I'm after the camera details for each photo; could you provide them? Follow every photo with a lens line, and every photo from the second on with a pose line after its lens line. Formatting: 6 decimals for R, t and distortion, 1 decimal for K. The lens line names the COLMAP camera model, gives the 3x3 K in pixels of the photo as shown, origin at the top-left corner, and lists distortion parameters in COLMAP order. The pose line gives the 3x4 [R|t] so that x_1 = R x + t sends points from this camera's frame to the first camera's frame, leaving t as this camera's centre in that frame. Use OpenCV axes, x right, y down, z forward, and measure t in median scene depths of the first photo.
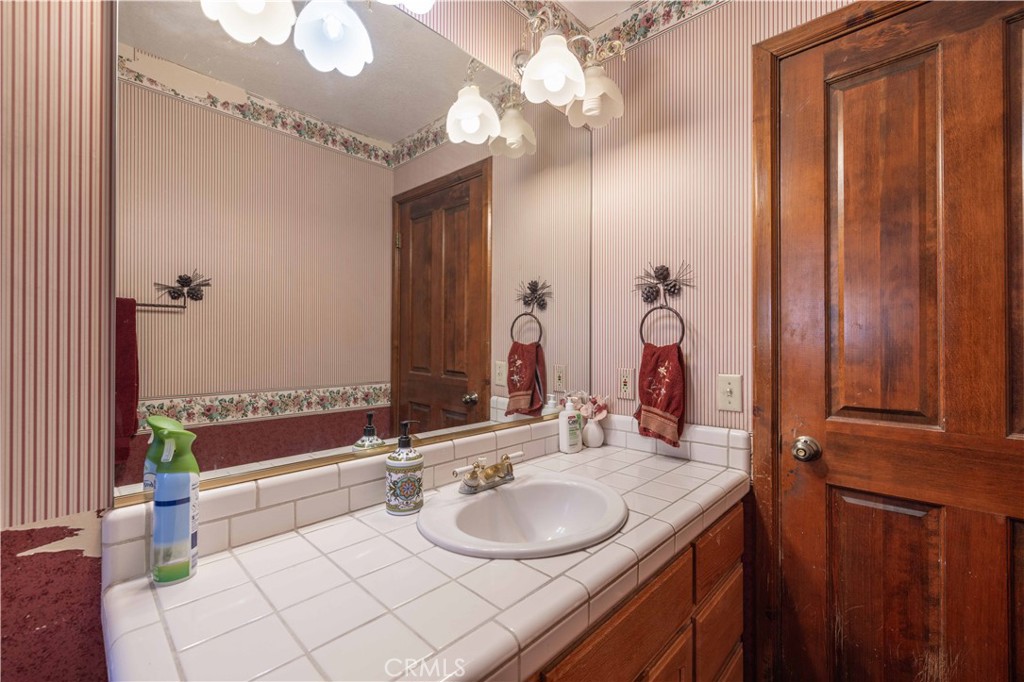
lens RADIAL K [[437.0, 0, 510.3], [0, 437.0, 331.6], [0, 0, 1]] dist [0.020042, 0.000674]
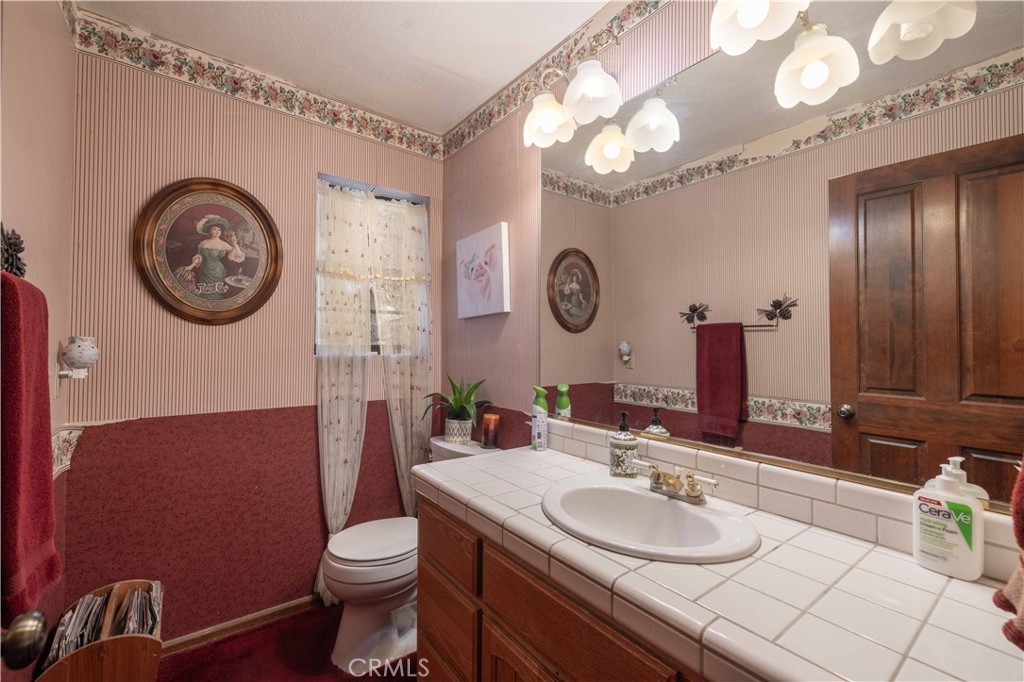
lens RADIAL K [[437.0, 0, 512.3], [0, 437.0, 342.1], [0, 0, 1]] dist [0.020042, 0.000674]
pose [[-0.128538, -0.014286, -0.991602, 0.600977], [0.008085, 0.999848, -0.015453, 0.003056], [0.991672, -0.010003, -0.128403, 0.447849]]
